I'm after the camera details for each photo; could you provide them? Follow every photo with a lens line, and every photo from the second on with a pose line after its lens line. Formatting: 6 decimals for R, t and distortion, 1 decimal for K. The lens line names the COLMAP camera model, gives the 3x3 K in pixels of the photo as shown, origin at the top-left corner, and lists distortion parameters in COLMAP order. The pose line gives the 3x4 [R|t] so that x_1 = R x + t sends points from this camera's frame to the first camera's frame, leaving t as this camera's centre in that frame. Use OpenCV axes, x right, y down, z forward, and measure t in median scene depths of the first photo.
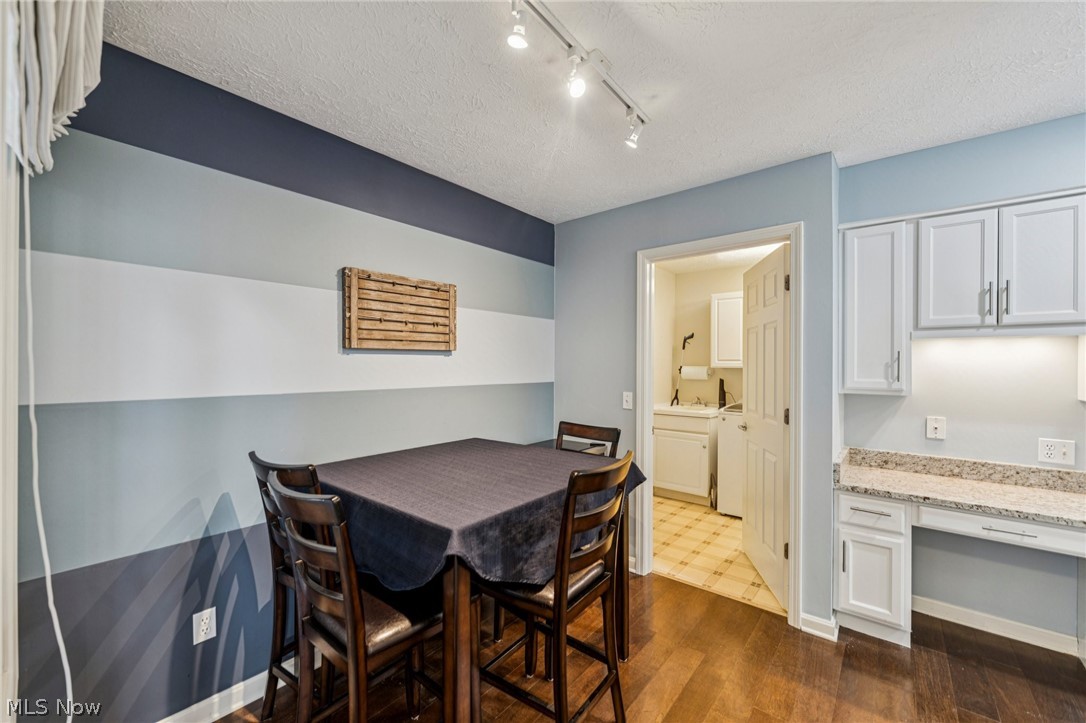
lens RADIAL K [[431.4, 0, 540.6], [0, 431.4, 364.4], [0, 0, 1]] dist [-0.000952, -0.000194]
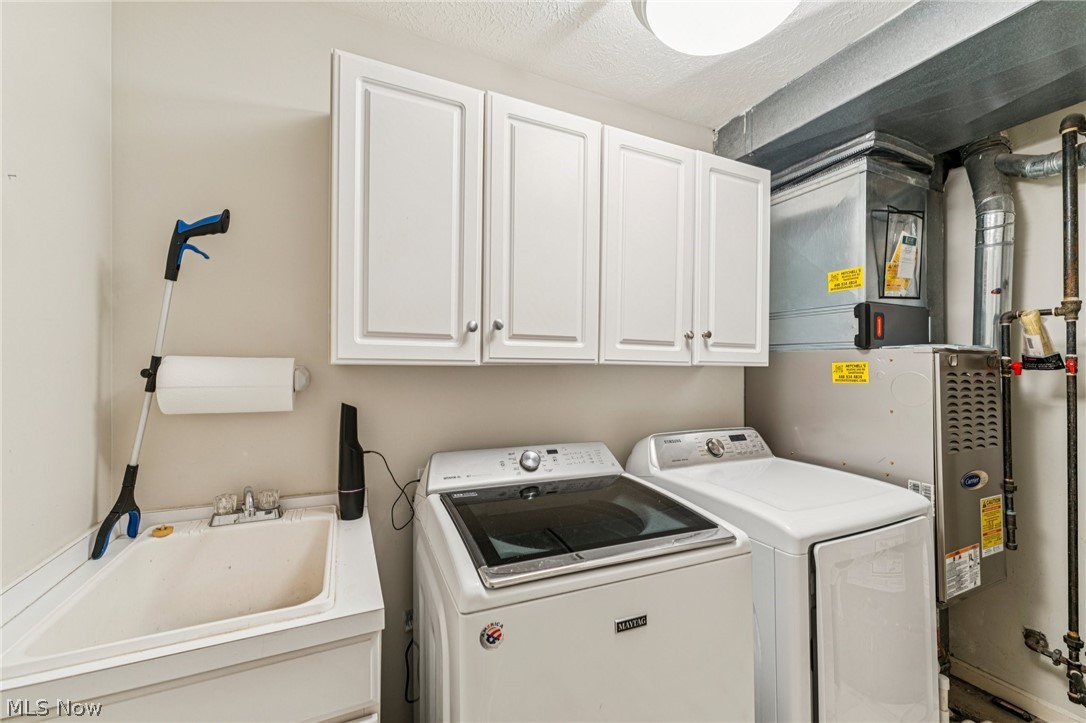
lens RADIAL K [[432.9, 0, 541.9], [0, 432.9, 366.7], [0, 0, 1]] dist [-0.000365, -0.000200]
pose [[0.436634, -0.006861, 0.899613, 0.217698], [-0.004403, 0.999943, 0.009764, 0.006061], [-0.899628, -0.008224, 0.436579, 0.739937]]
